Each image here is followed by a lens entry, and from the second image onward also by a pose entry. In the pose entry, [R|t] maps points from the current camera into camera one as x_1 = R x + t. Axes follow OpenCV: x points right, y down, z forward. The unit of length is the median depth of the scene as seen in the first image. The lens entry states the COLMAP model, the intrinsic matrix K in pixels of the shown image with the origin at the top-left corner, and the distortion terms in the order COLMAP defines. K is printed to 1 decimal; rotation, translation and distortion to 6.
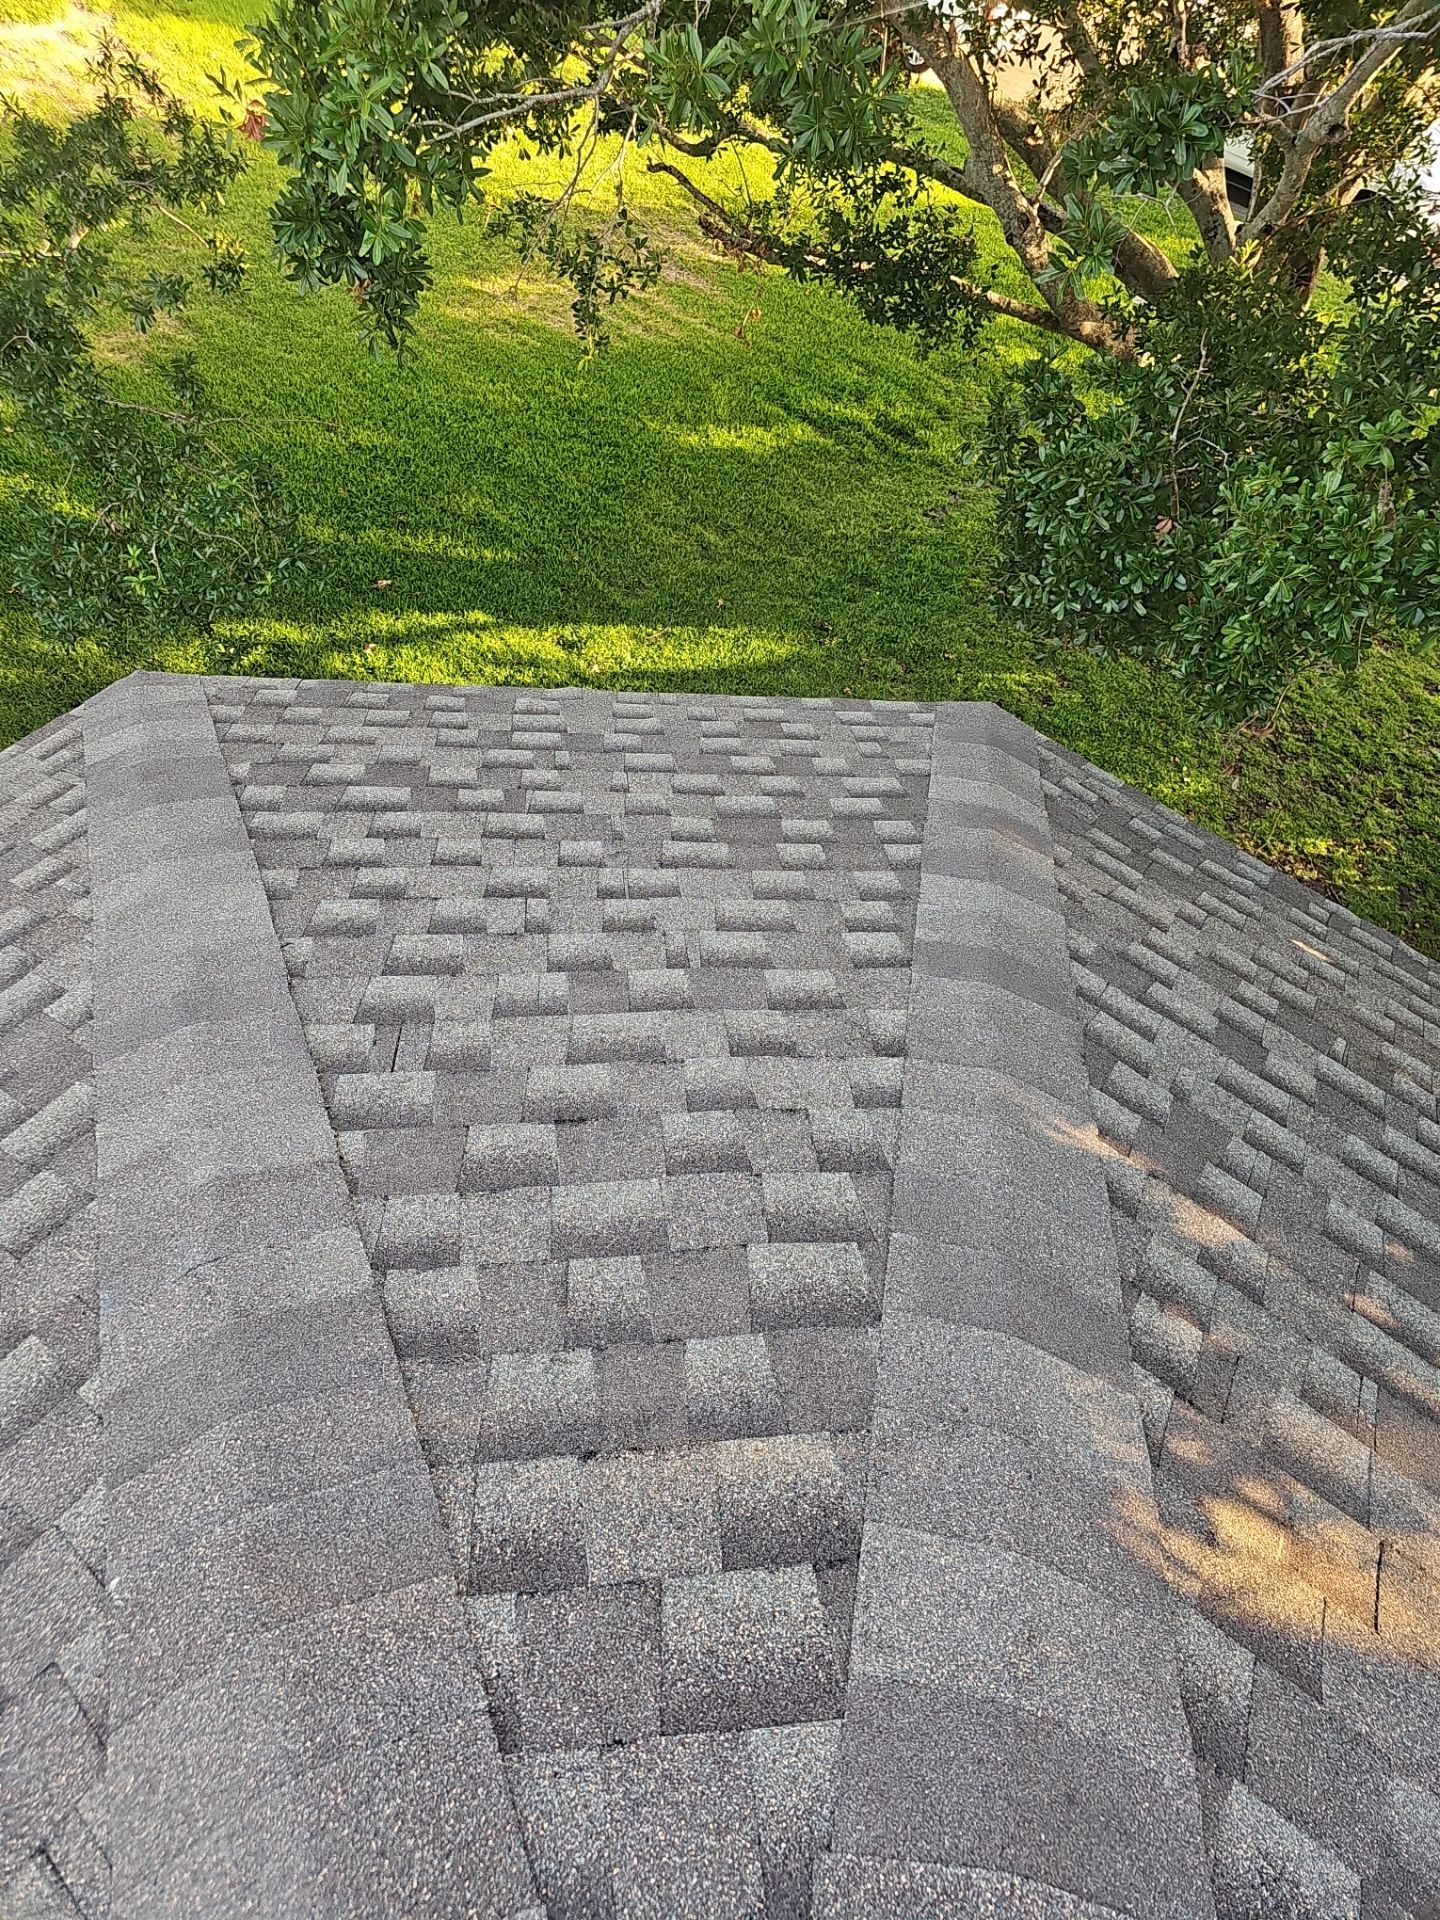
lens RADIAL K [[1304.6, 0, 721.5], [0, 1304.6, 955.7], [0, 0, 1]] dist [0.038358, -0.035343]
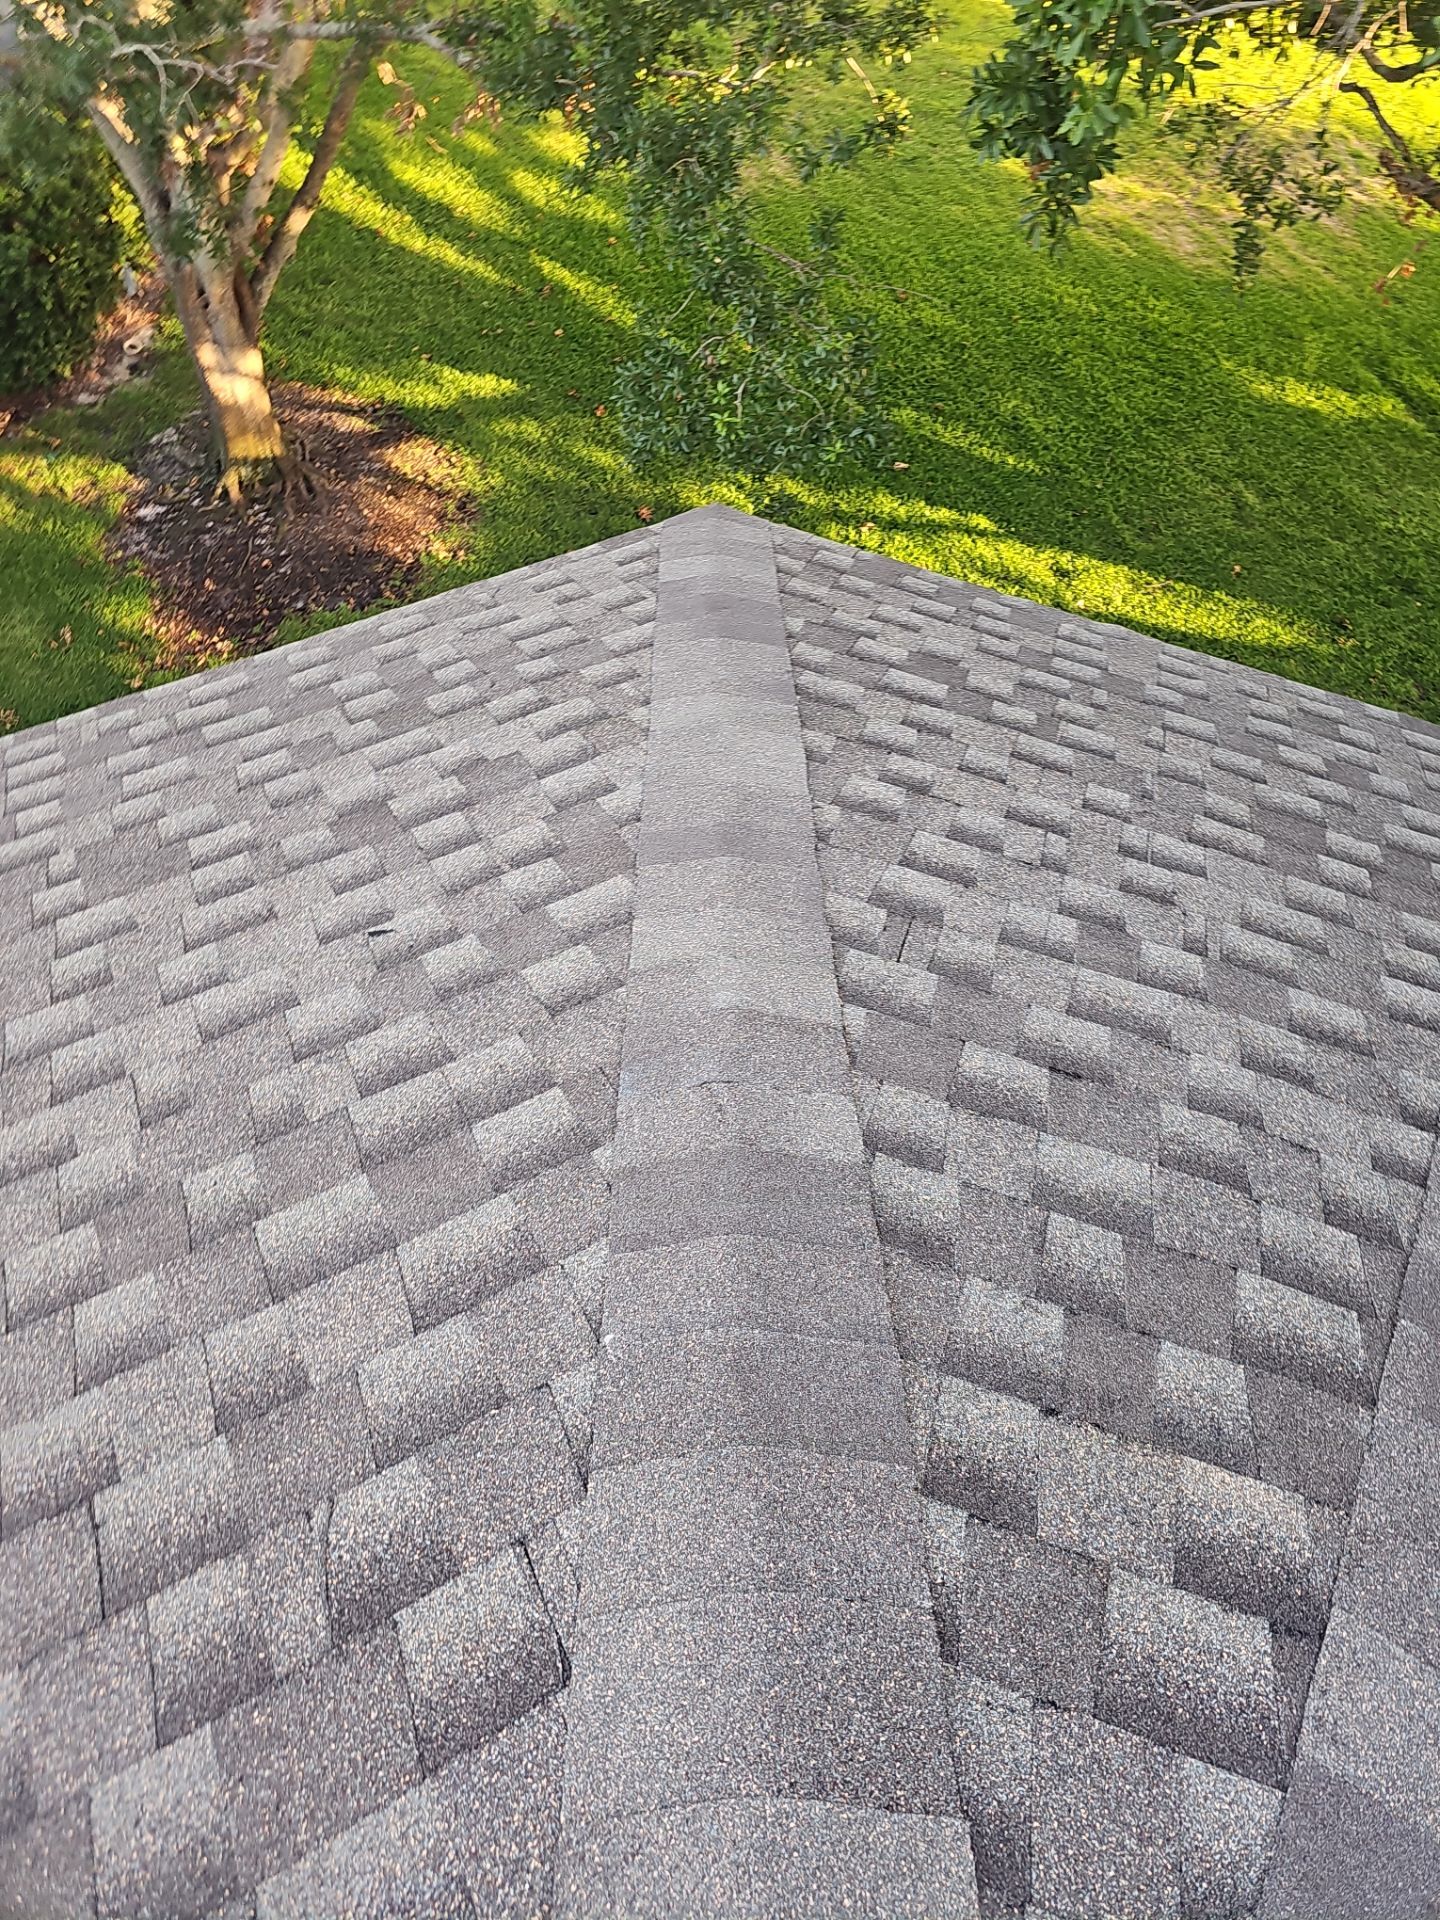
lens RADIAL K [[1304.6, 0, 722.2], [0, 1304.6, 949.9], [0, 0, 1]] dist [0.038358, -0.035343]
pose [[0.908814, 0.328676, -0.256960, -0.110027], [-0.311778, 0.944316, 0.105175, 0.014795], [0.277220, -0.015470, 0.960682, -0.008547]]
